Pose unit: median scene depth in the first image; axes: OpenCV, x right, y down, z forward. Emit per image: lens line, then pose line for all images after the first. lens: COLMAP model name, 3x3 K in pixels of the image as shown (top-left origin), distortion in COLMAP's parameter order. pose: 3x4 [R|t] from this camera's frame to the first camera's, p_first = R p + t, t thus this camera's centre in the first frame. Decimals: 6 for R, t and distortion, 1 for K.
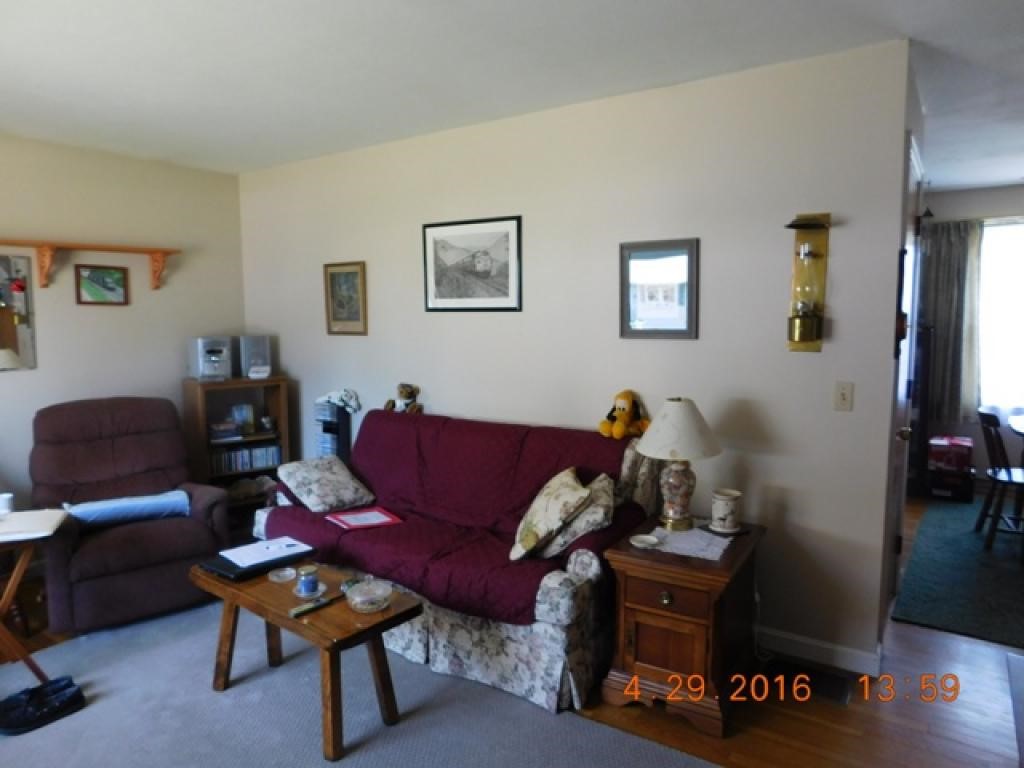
lens RADIAL K [[681.0, 0, 516.9], [0, 681.0, 383.4], [0, 0, 1]] dist [-0.006090, 0.004056]
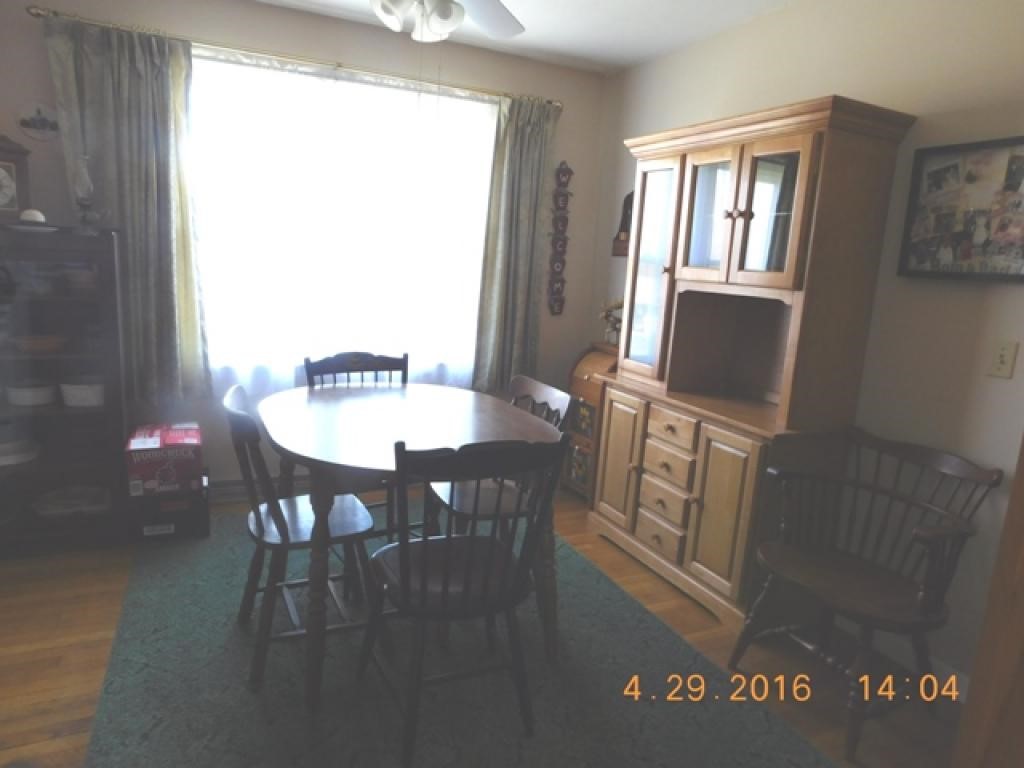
lens RADIAL K [[681.0, 0, 515.5], [0, 681.0, 378.7], [0, 0, 1]] dist [-0.006090, 0.004056]
pose [[0.512716, -0.117952, 0.850418, 0.308012], [0.011535, 0.991375, 0.130548, -0.033892], [-0.858481, -0.057124, 0.509654, 0.458284]]
